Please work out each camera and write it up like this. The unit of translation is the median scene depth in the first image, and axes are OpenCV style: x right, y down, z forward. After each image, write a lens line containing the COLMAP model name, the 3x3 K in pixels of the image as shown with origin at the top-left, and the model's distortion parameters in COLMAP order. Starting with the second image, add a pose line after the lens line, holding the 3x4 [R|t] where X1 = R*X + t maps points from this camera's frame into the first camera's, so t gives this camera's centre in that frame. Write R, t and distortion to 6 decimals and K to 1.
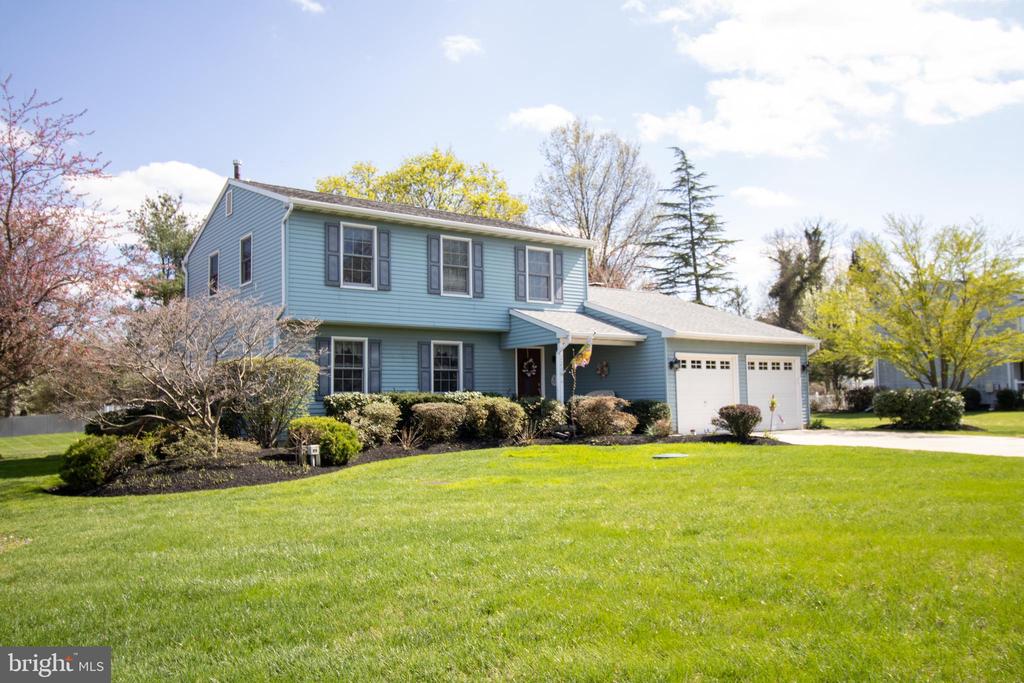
lens RADIAL K [[817.4, 0, 512.0], [0, 817.4, 341.5], [0, 0, 1]] dist [0.012190, -0.000462]
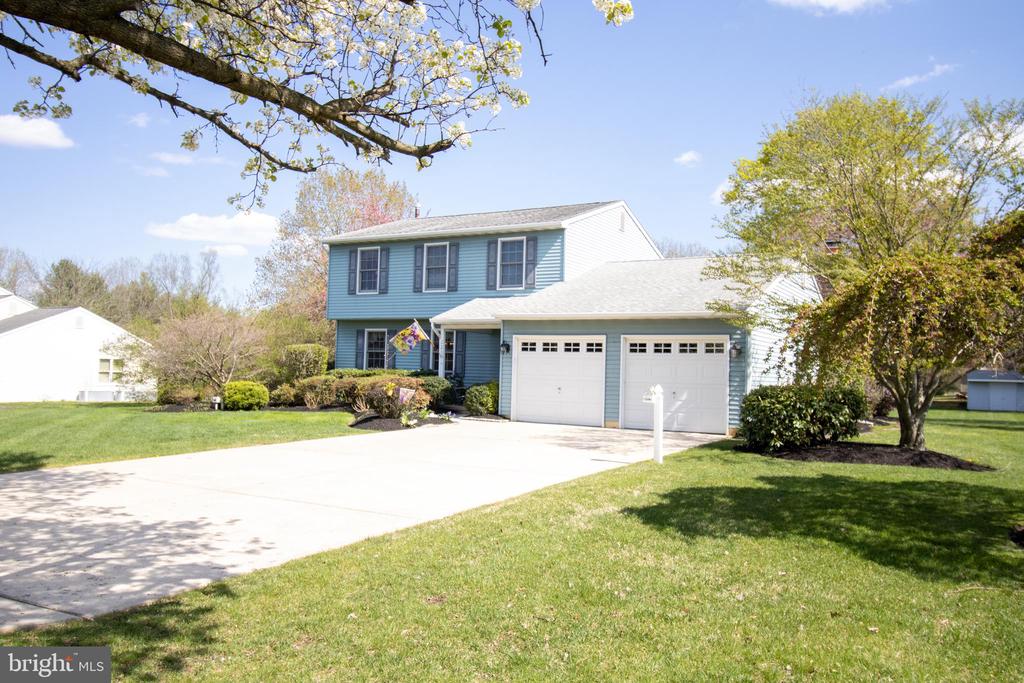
lens RADIAL K [[817.4, 0, 512.0], [0, 817.4, 341.5], [0, 0, 1]] dist [0.012190, -0.000462]
pose [[0.399012, -0.009936, -0.916892, 1.097677], [0.034577, 0.999393, 0.004217, 0.017138], [0.916294, -0.033386, 0.399113, 0.623153]]
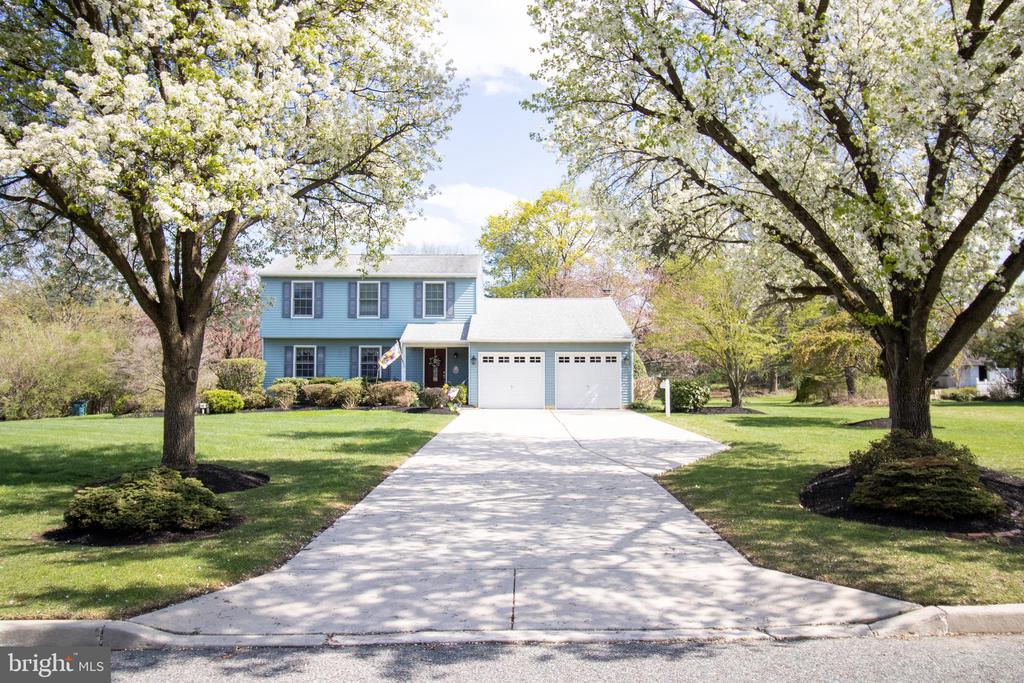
lens RADIAL K [[788.4, 0, 512.0], [0, 788.4, 341.5], [0, 0, 1]] dist [0.025239, 0.001039]
pose [[0.809227, -0.014081, -0.587328, 1.086653], [0.030994, 0.999344, 0.018746, -0.029759], [0.586678, -0.033373, 0.809132, -0.098634]]
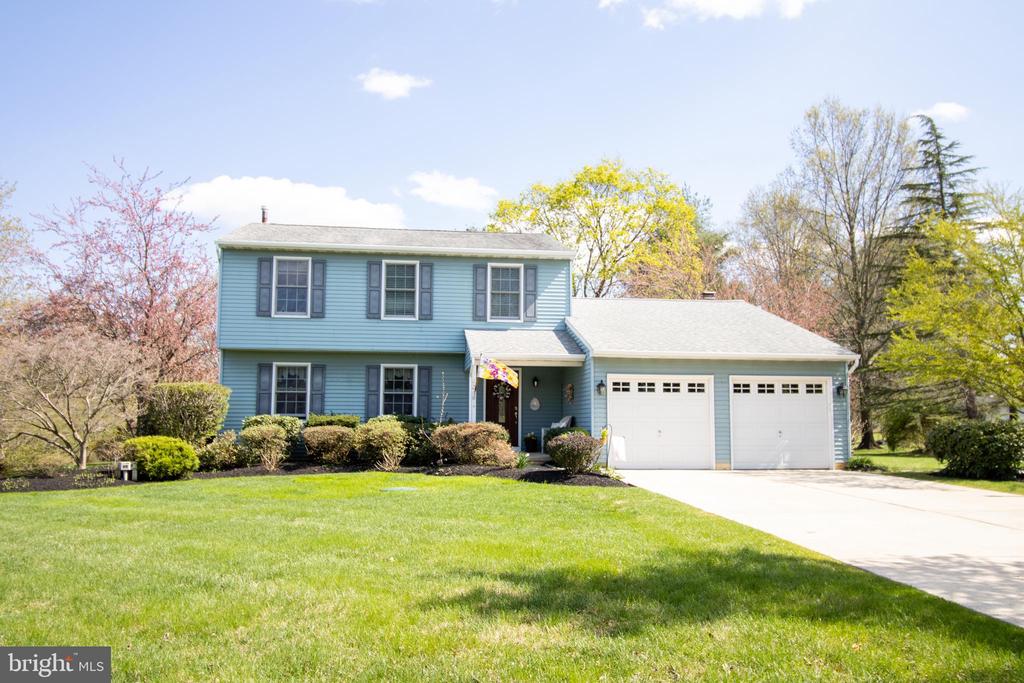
lens RADIAL K [[817.4, 0, 512.0], [0, 817.4, 341.5], [0, 0, 1]] dist [0.012190, -0.000462]
pose [[0.874161, -0.026445, -0.484915, 0.542733], [0.018191, 0.999599, -0.021721, -0.004111], [0.485295, 0.010166, 0.874291, 0.191582]]
